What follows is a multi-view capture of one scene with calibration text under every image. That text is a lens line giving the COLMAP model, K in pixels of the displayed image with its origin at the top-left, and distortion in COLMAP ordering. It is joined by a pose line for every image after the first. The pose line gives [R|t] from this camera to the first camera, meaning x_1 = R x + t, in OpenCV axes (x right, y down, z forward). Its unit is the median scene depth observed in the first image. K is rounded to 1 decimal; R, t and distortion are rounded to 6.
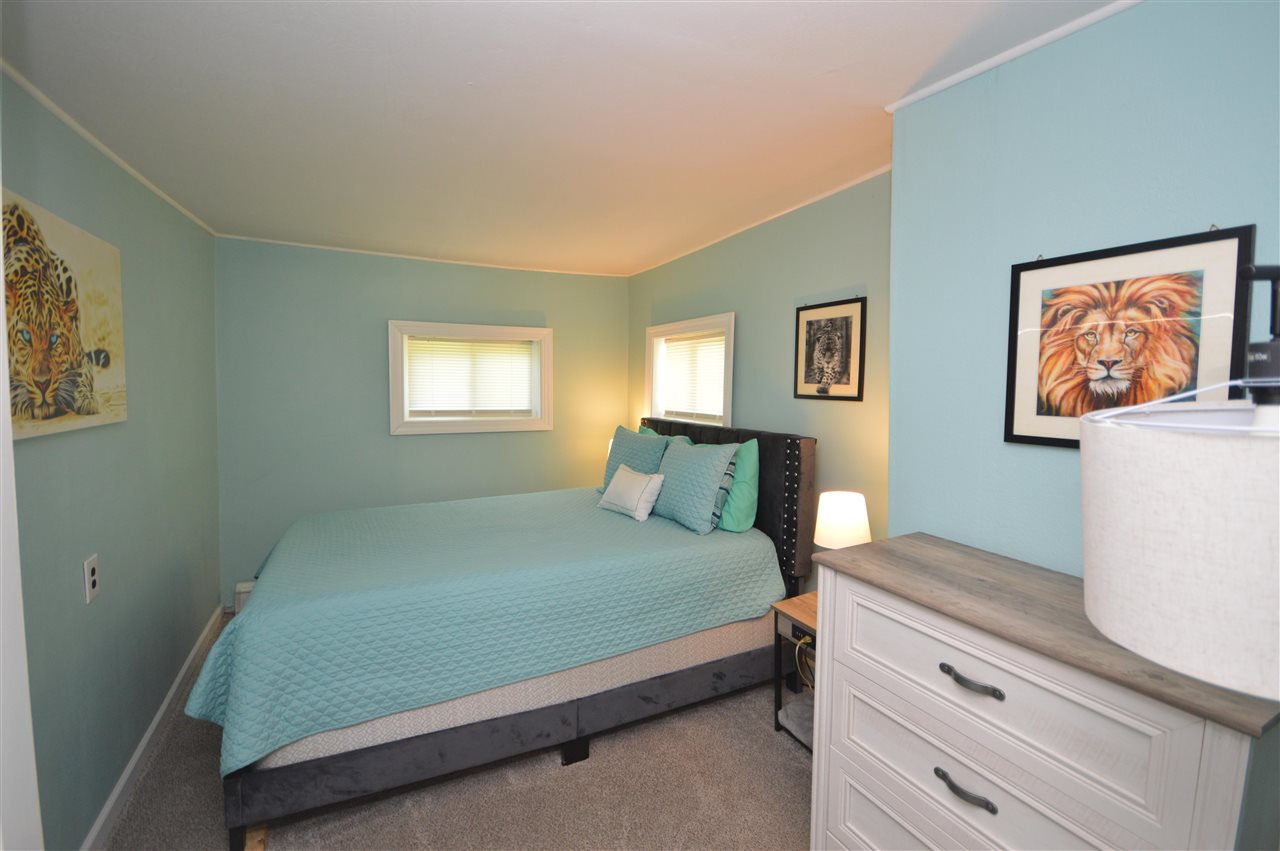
lens RADIAL K [[579.9, 0, 640.5], [0, 579.9, 420.9], [0, 0, 1]] dist [0.000140, 0.000099]
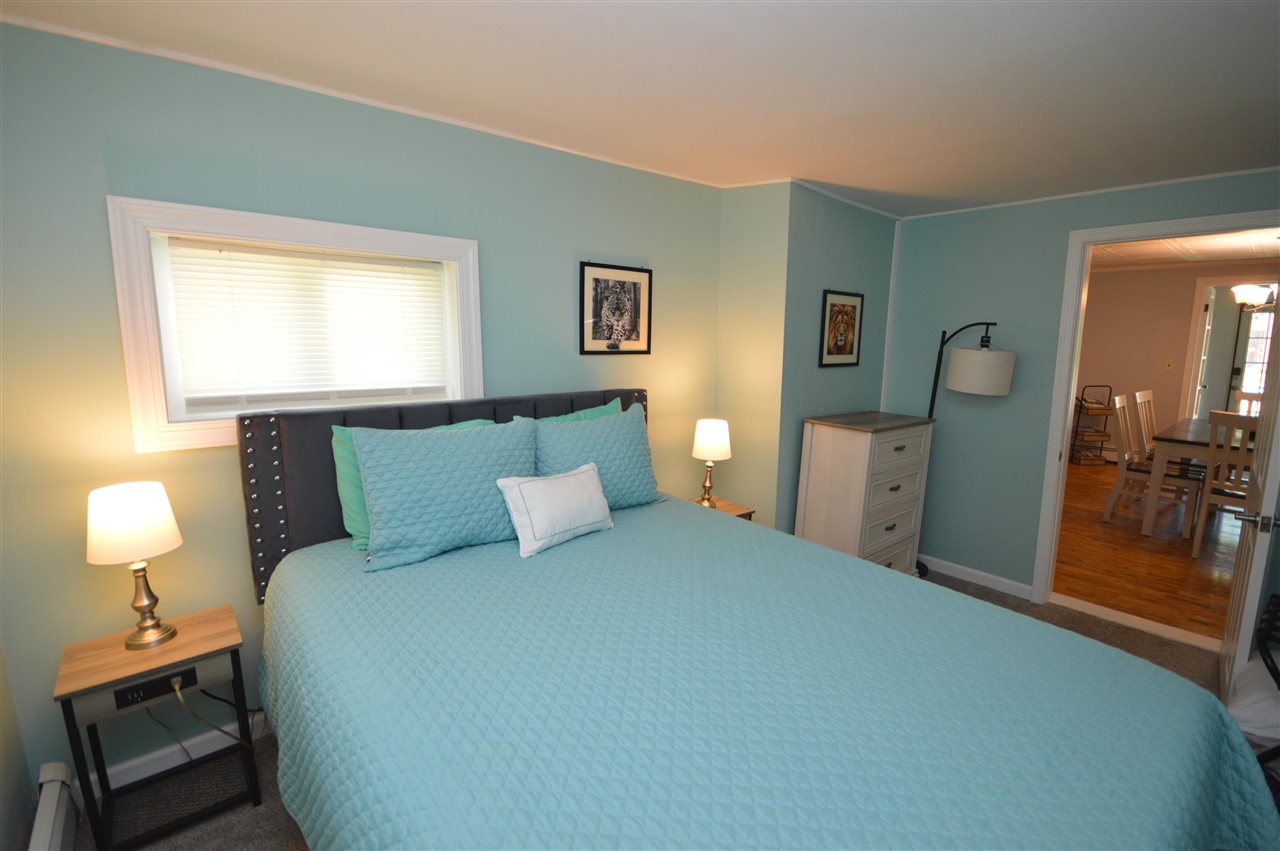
lens RADIAL K [[566.5, 0, 639.4], [0, 566.5, 424.6], [0, 0, 1]] dist [-0.009877, -0.003196]
pose [[-0.236683, -0.158037, 0.958648, -0.759577], [0.049033, 0.983482, 0.174237, -0.092043], [-0.970349, 0.088244, -0.225024, 1.222369]]
